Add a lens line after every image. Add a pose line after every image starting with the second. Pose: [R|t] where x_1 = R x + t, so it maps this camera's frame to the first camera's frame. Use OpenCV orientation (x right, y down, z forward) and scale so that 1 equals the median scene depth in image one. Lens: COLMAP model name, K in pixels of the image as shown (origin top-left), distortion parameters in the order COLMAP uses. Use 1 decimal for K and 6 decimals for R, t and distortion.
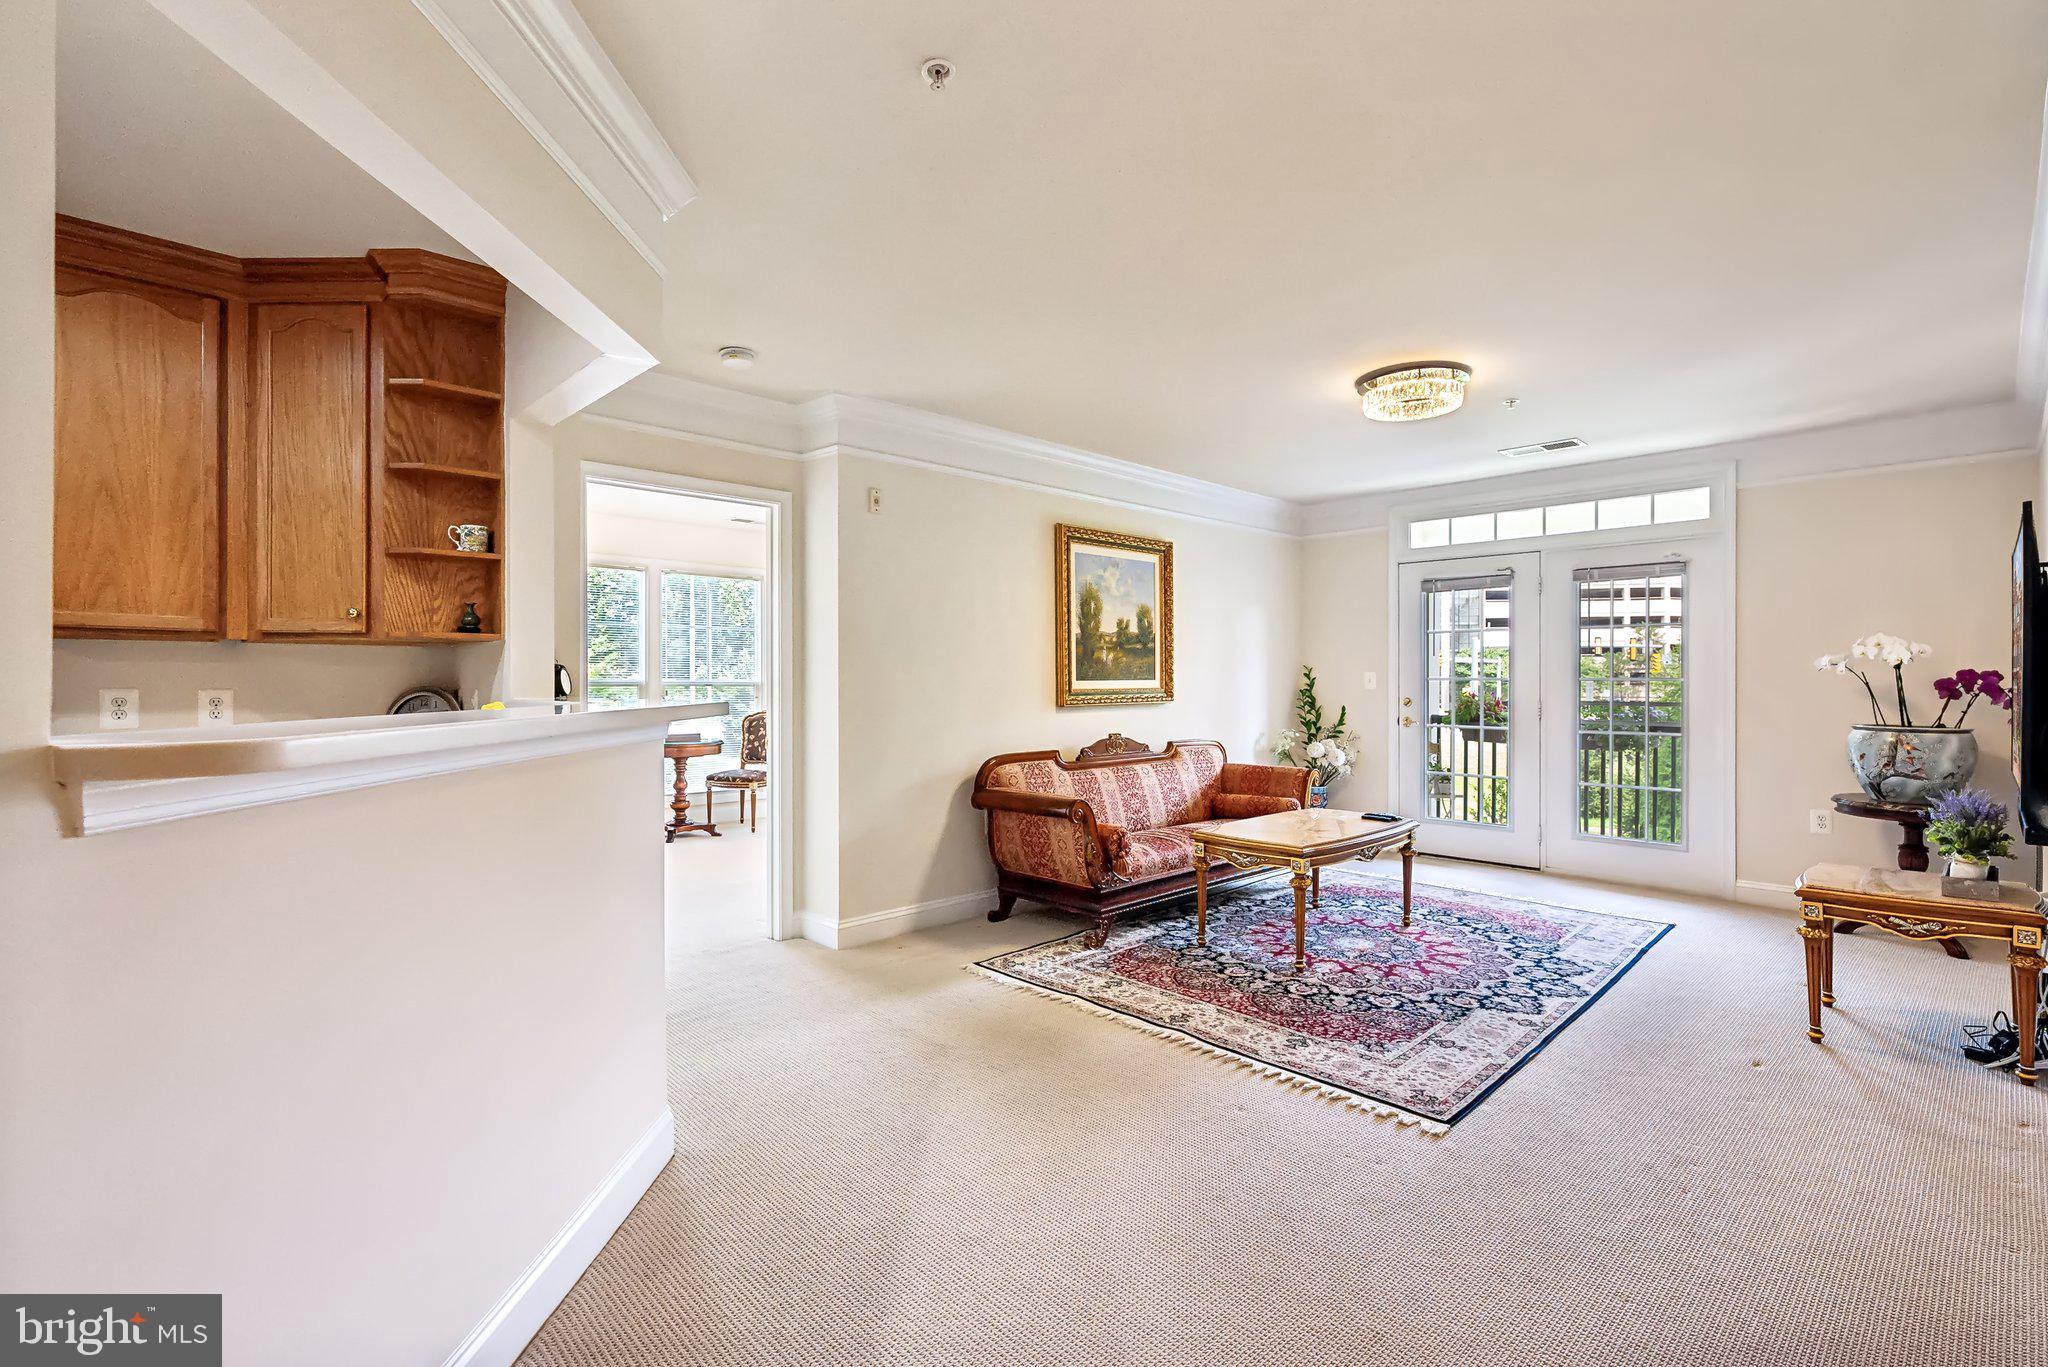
lens RADIAL K [[902.3, 0, 1024.0], [0, 902.3, 683.5], [0, 0, 1]] dist [0.000375, 0.000174]
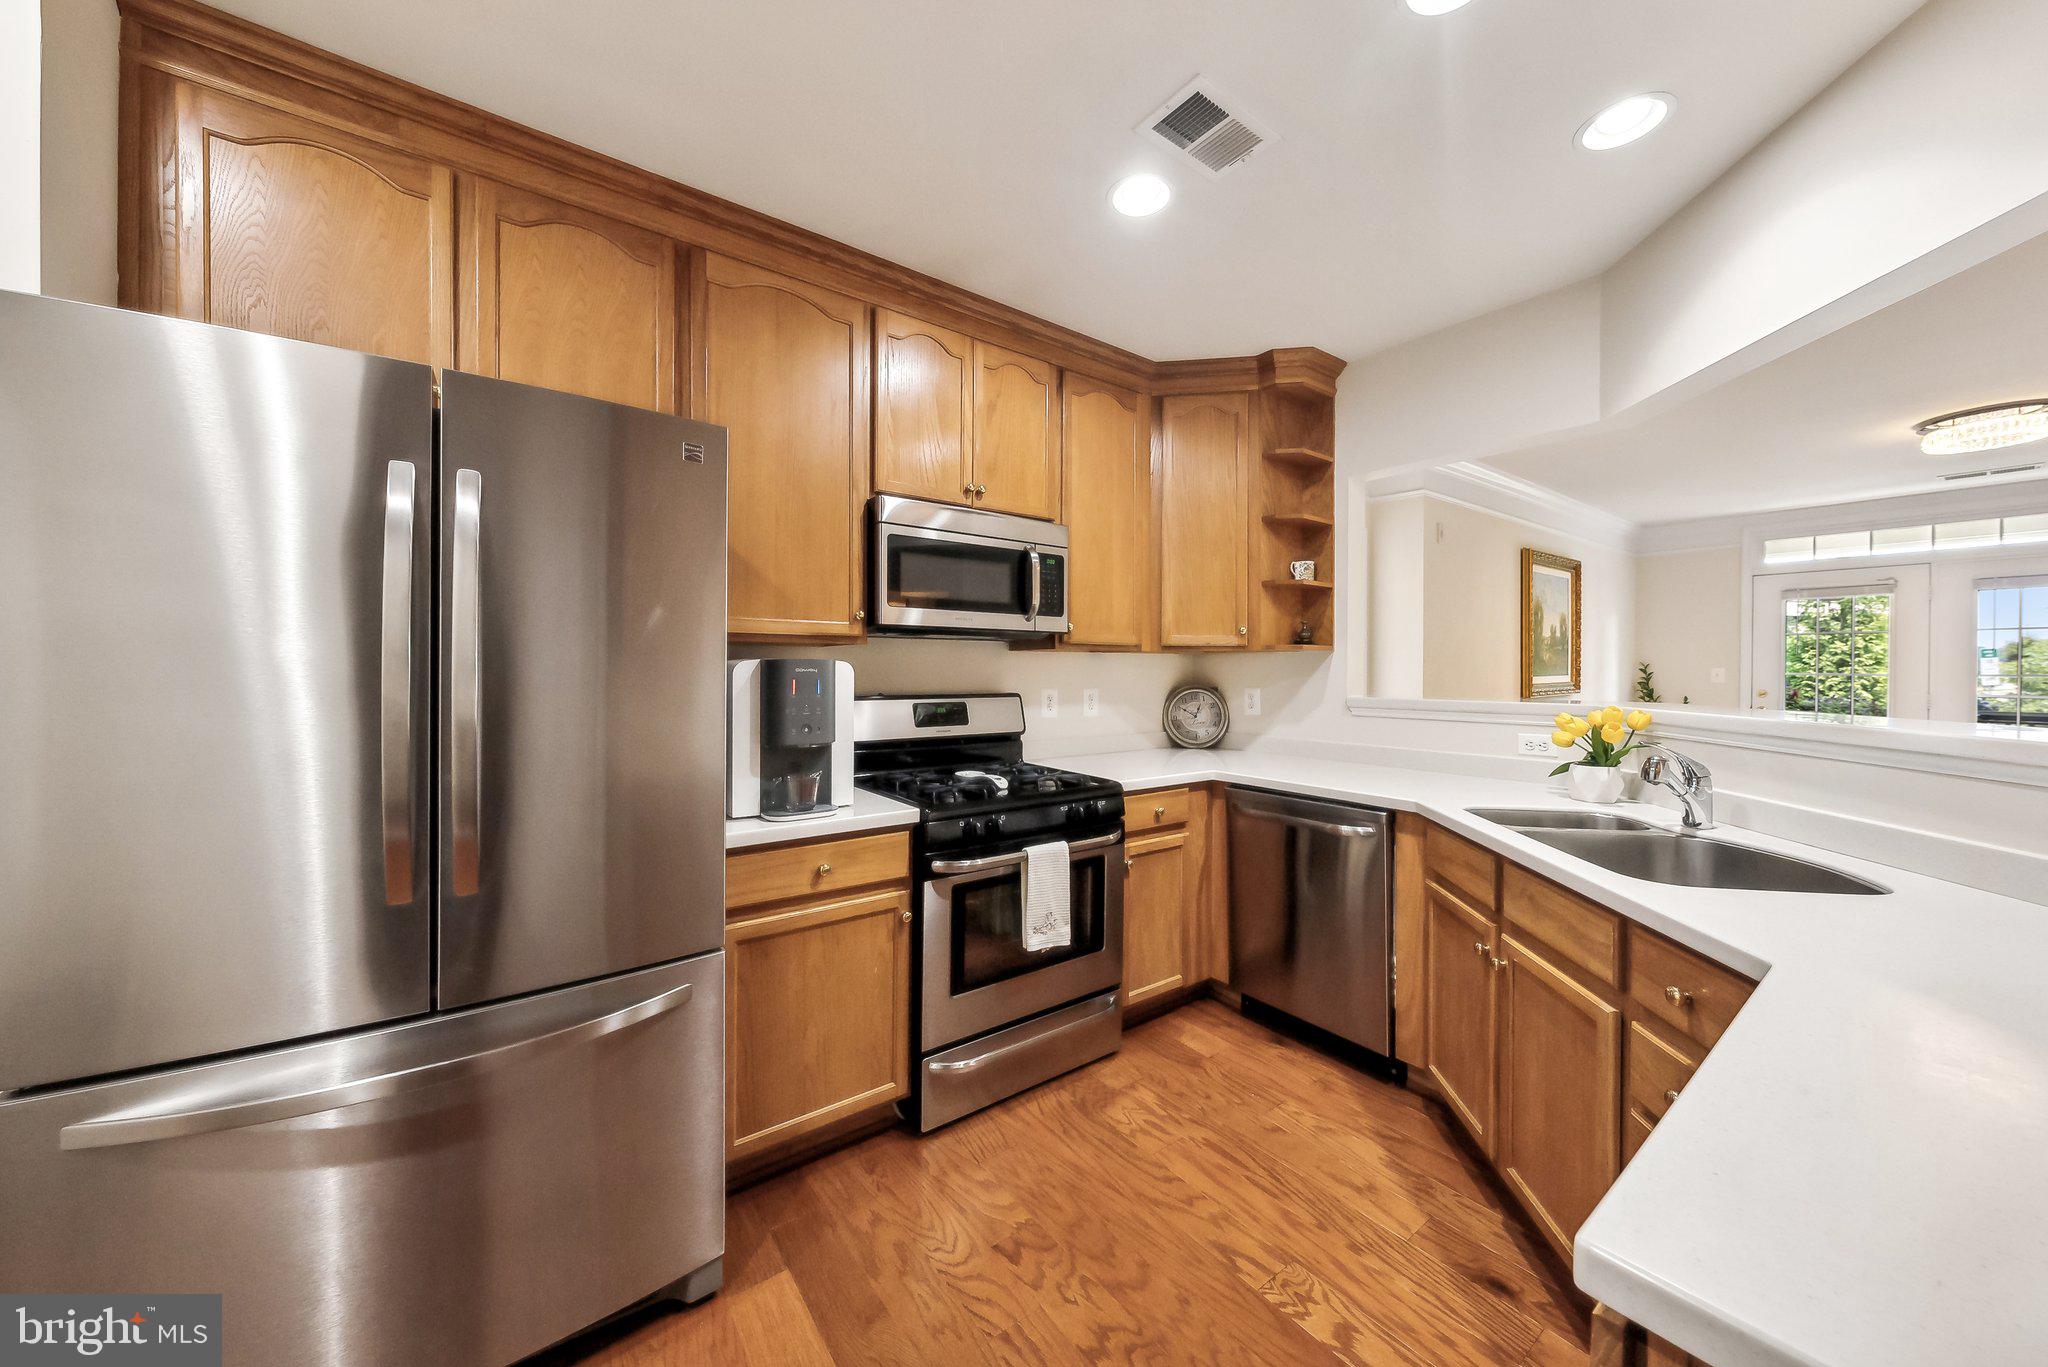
lens RADIAL K [[720.0, 0, 1025.1], [0, 720.0, 667.3], [0, 0, 1]] dist [-0.000782, -0.000052]
pose [[0.995574, -0.000524, -0.093977, -0.520878], [0.000129, 0.999991, -0.004217, -0.011456], [0.093978, 0.004187, 0.995565, -0.033116]]
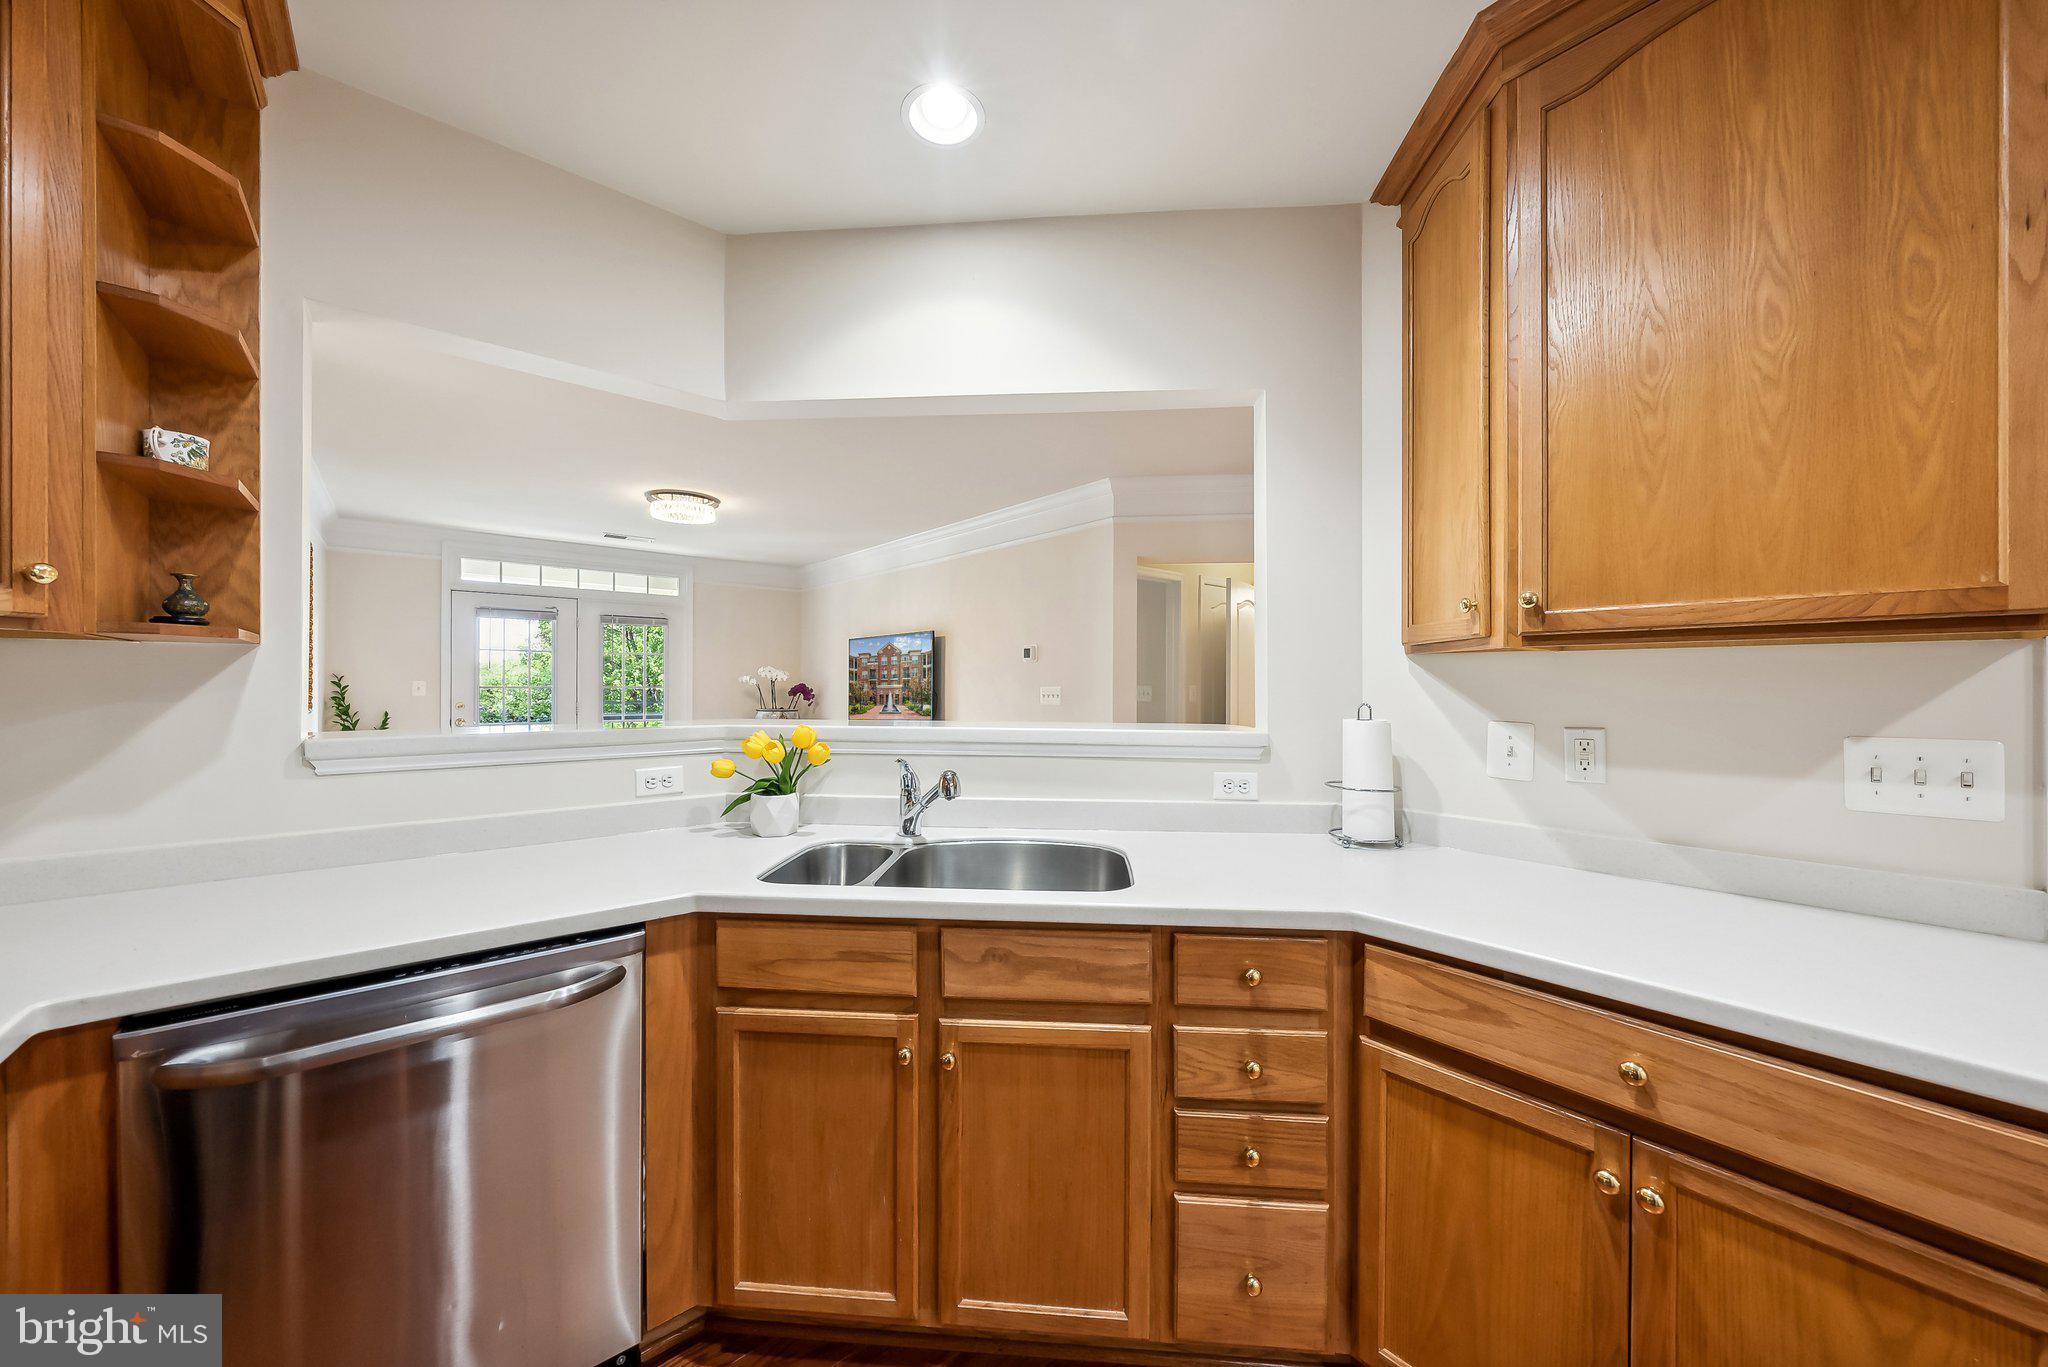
lens RADIAL K [[713.5, 0, 1024.0], [0, 713.5, 683.5], [0, 0, 1]] dist [-0.000296, -0.000020]
pose [[0.042962, -0.003222, 0.999072, -0.581403], [0.001995, 0.999993, 0.003139, -0.012806], [-0.999075, 0.001858, 0.042968, 0.235976]]
